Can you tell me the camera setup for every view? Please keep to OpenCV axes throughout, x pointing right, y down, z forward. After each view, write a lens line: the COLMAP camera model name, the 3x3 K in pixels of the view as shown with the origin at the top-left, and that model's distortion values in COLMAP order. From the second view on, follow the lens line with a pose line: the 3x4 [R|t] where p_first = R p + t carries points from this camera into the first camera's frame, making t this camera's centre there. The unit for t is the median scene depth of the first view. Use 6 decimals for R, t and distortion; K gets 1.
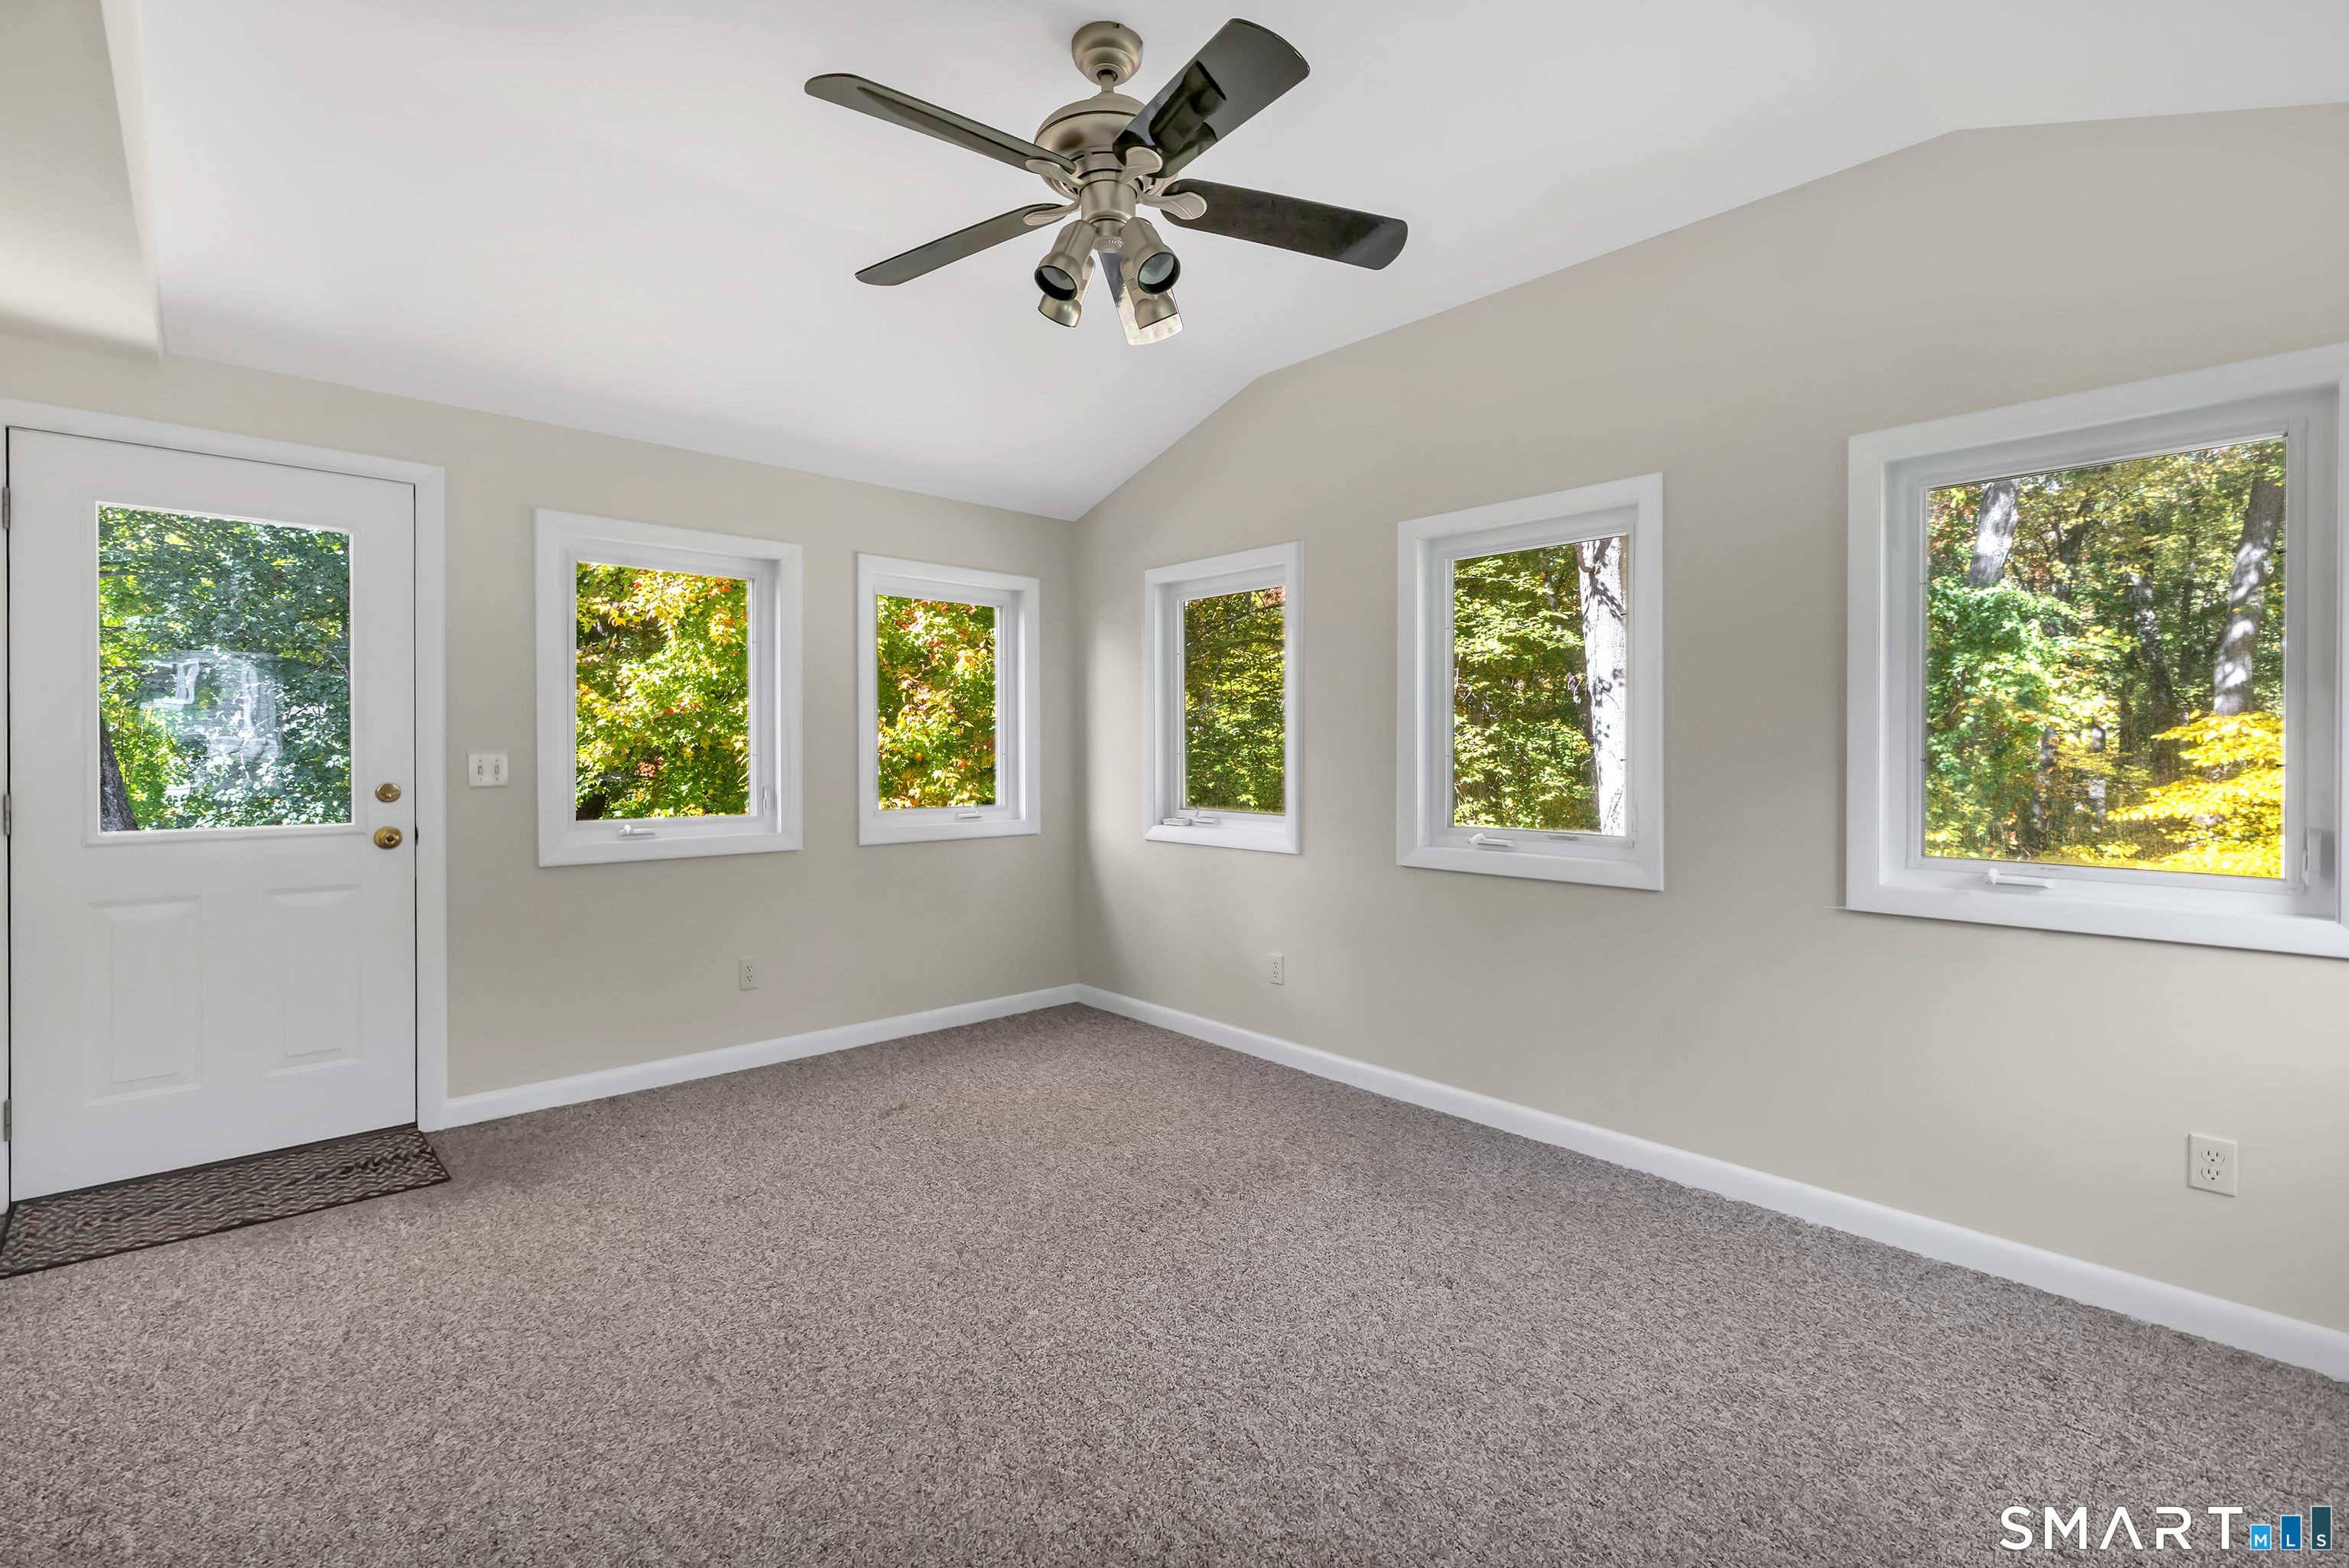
lens RADIAL K [[1039.6, 0, 1168.6], [0, 1039.6, 744.2], [0, 0, 1]] dist [-0.000954, 0.000129]
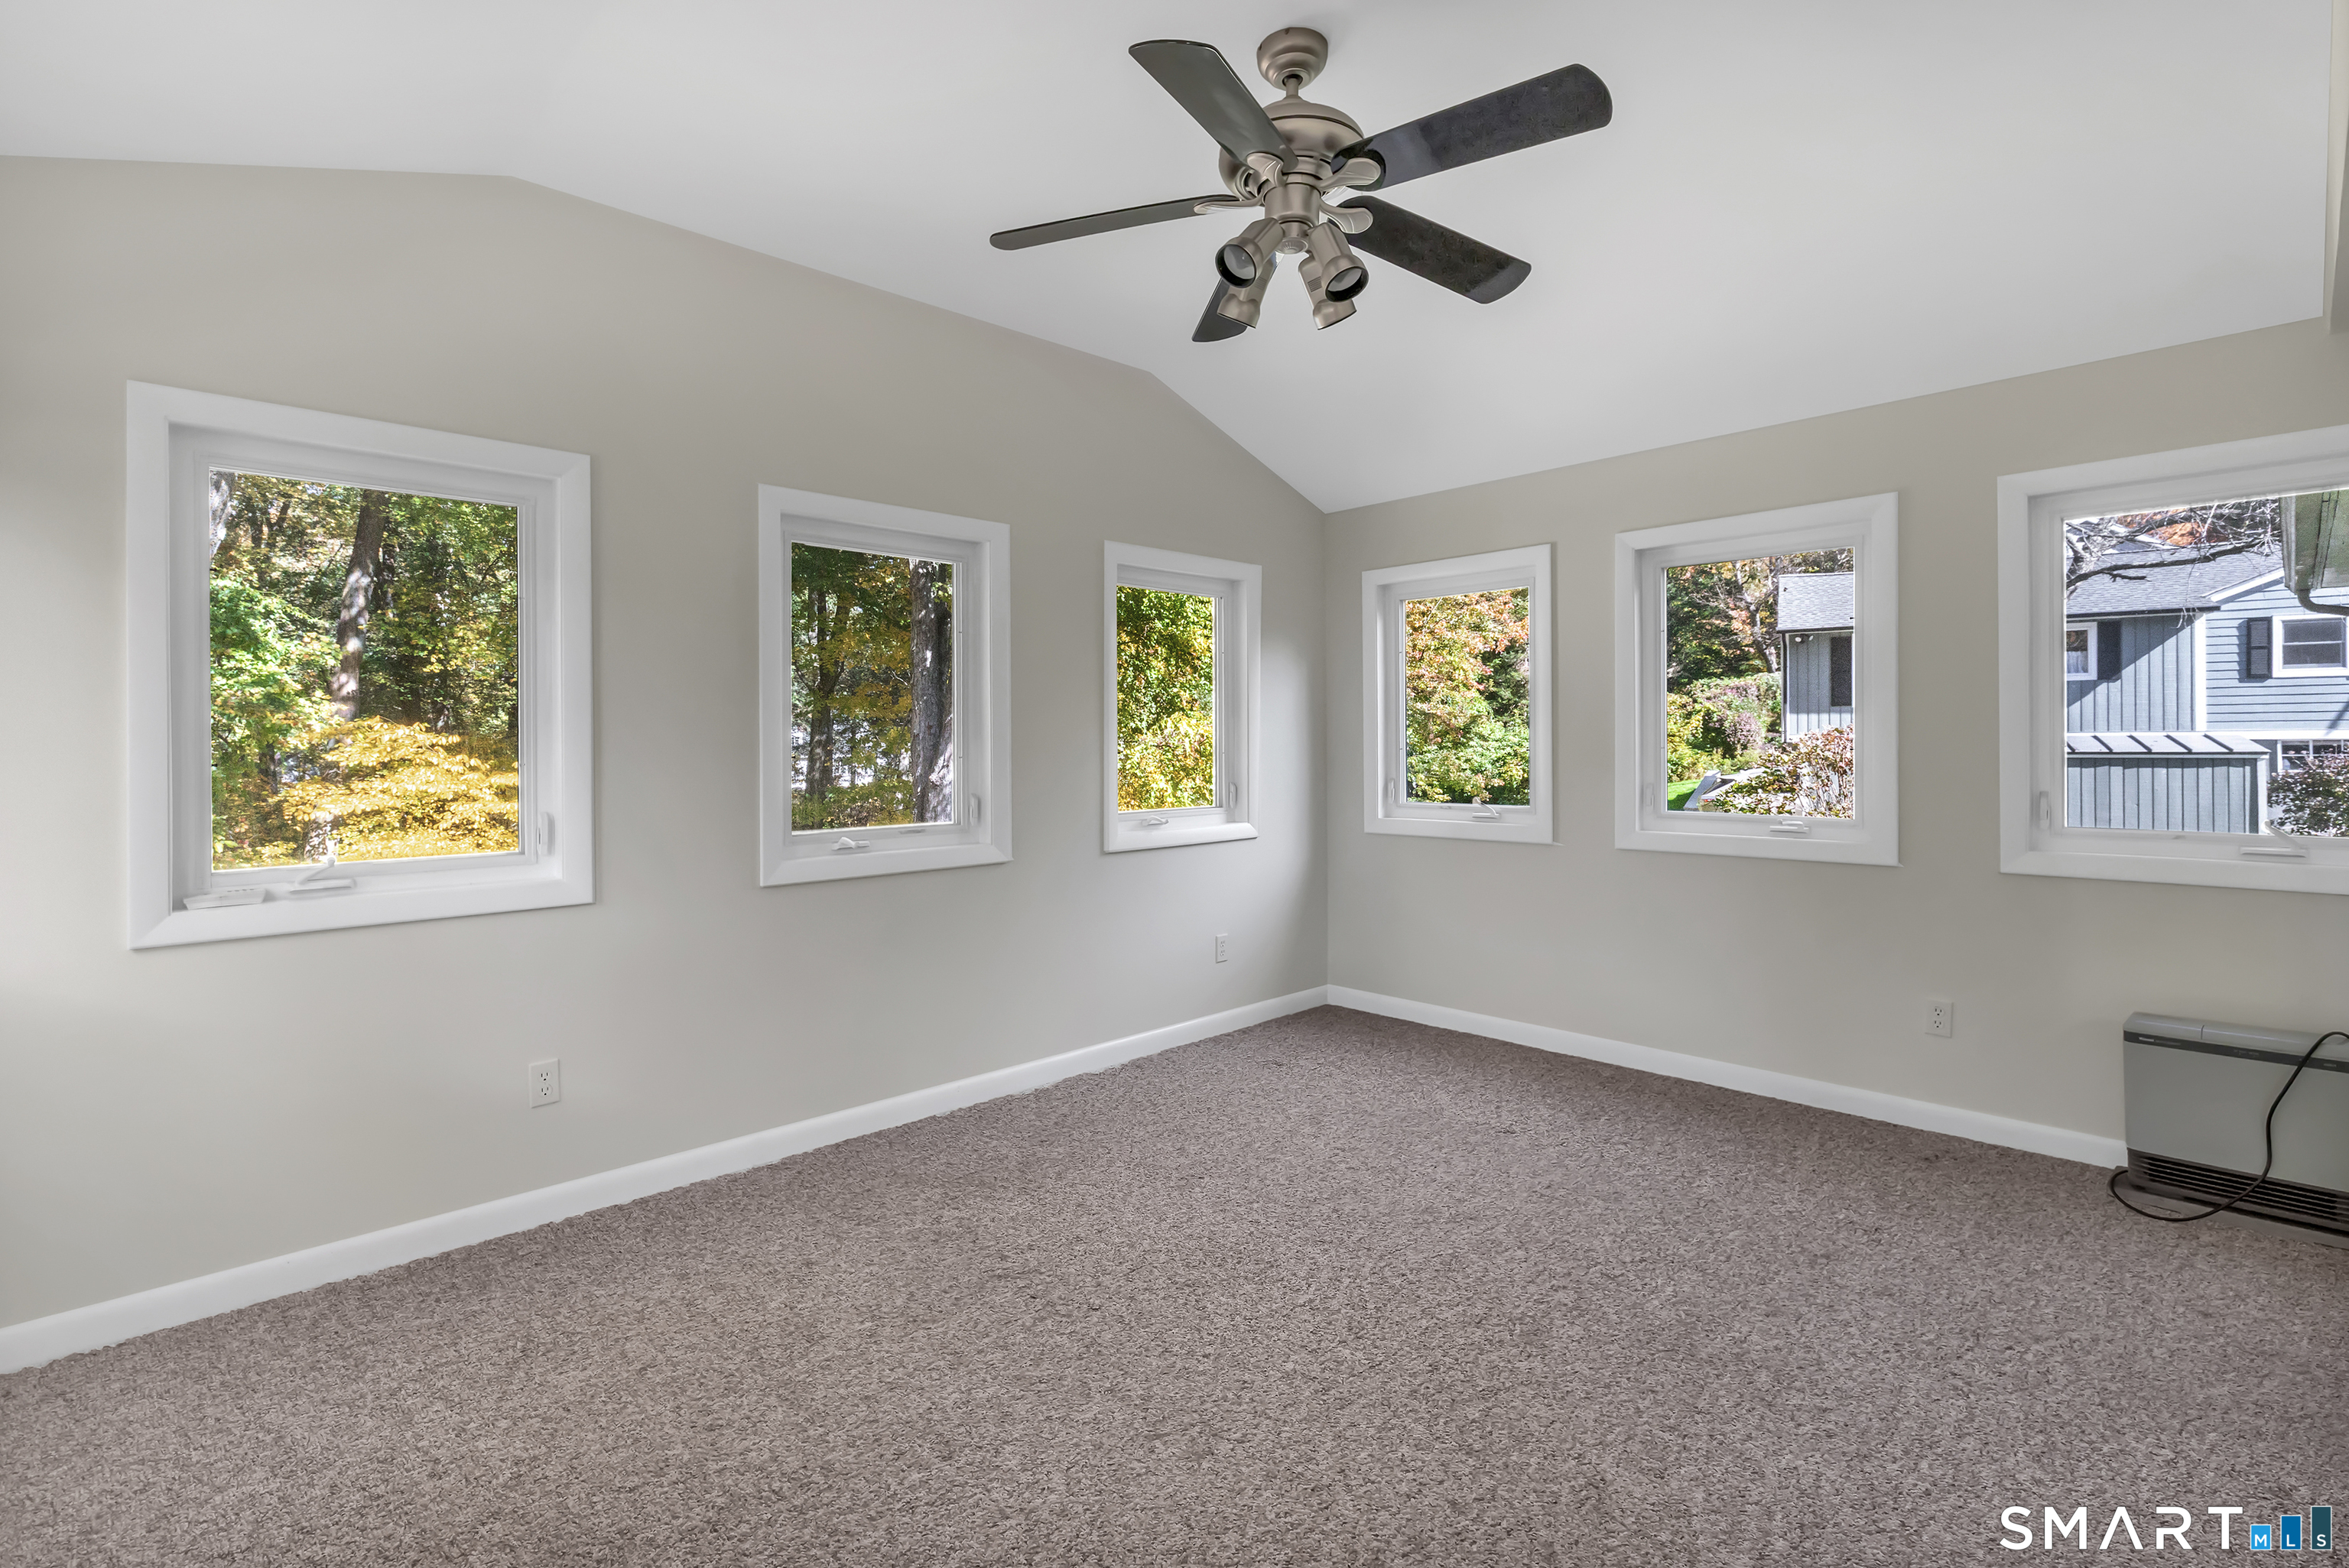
lens RADIAL K [[1081.2, 0, 1131.0], [0, 1081.2, 728.1], [0, 0, 1]] dist [-0.000640, 0.000124]
pose [[-0.004857, 0.011807, 0.999918, -0.735346], [0.006312, 0.999911, -0.011776, -0.001524], [-0.999968, 0.006255, -0.004931, 0.772889]]
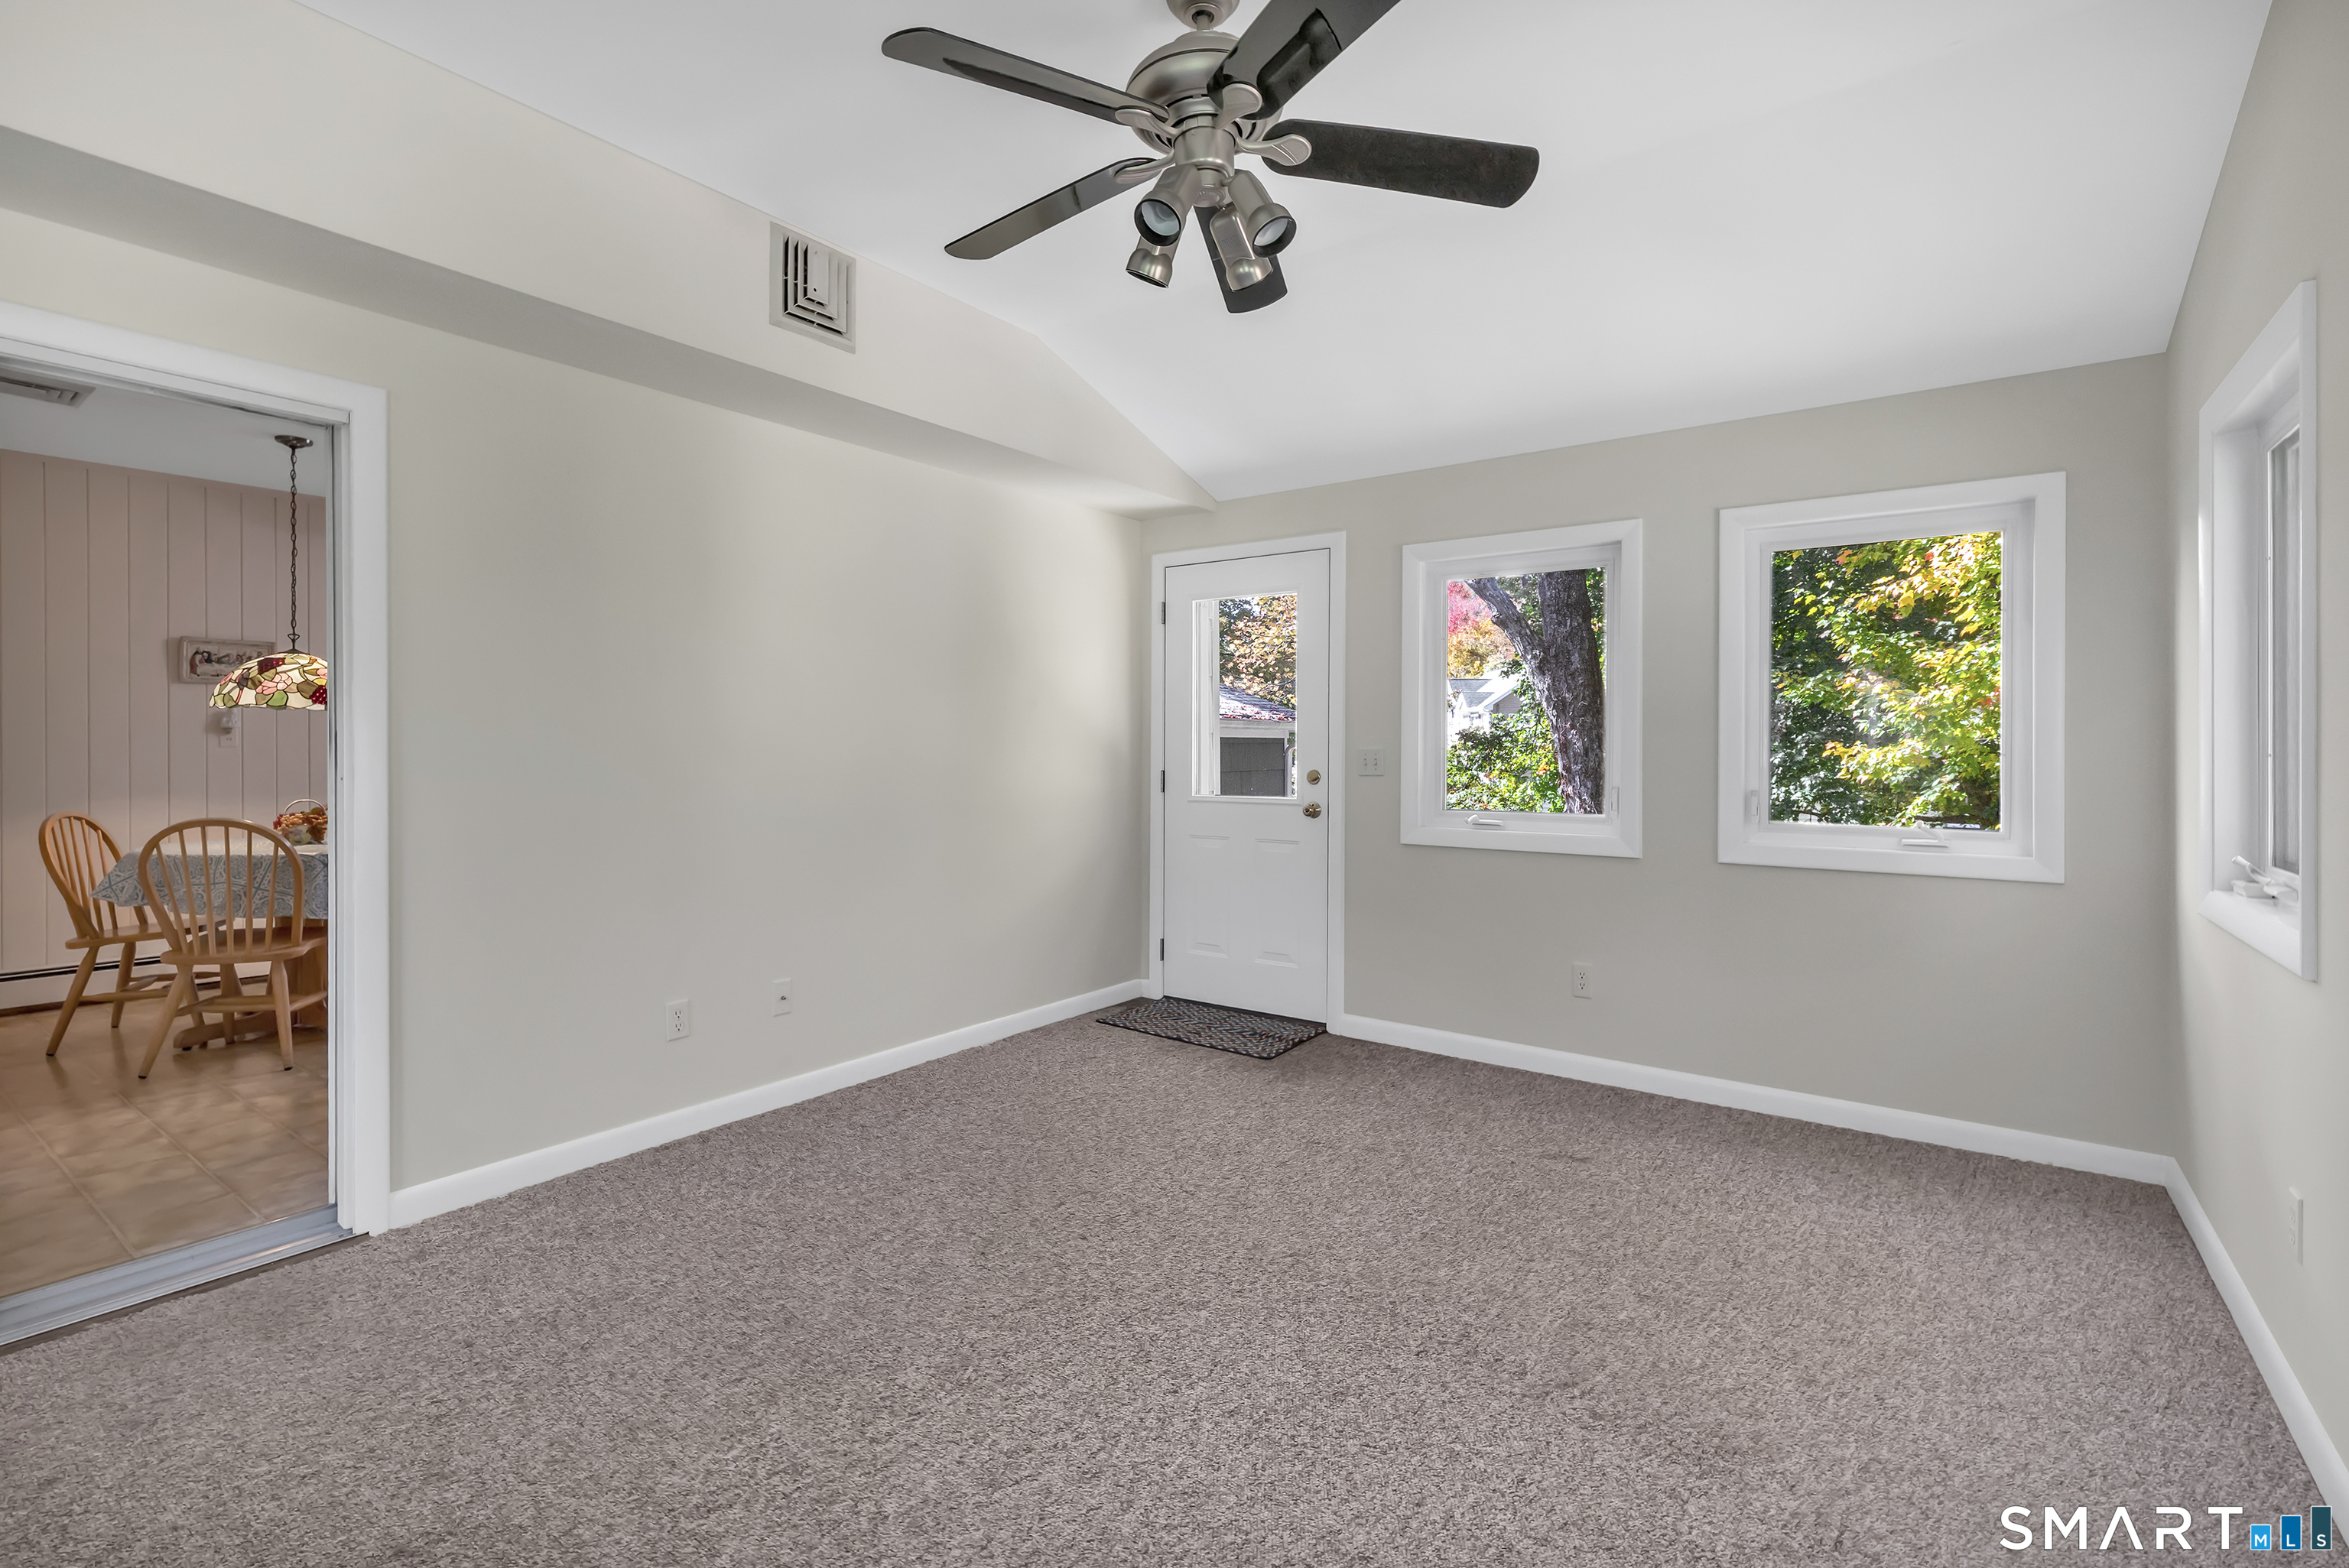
lens RADIAL K [[1054.7, 0, 1156.7], [0, 1054.7, 759.9], [0, 0, 1]] dist [0.001281, 0.001300]
pose [[0.199773, 0.010362, -0.979787, 0.565033], [-0.000692, 0.999945, 0.010434, 0.008933], [0.979842, -0.001407, 0.199769, 0.513730]]
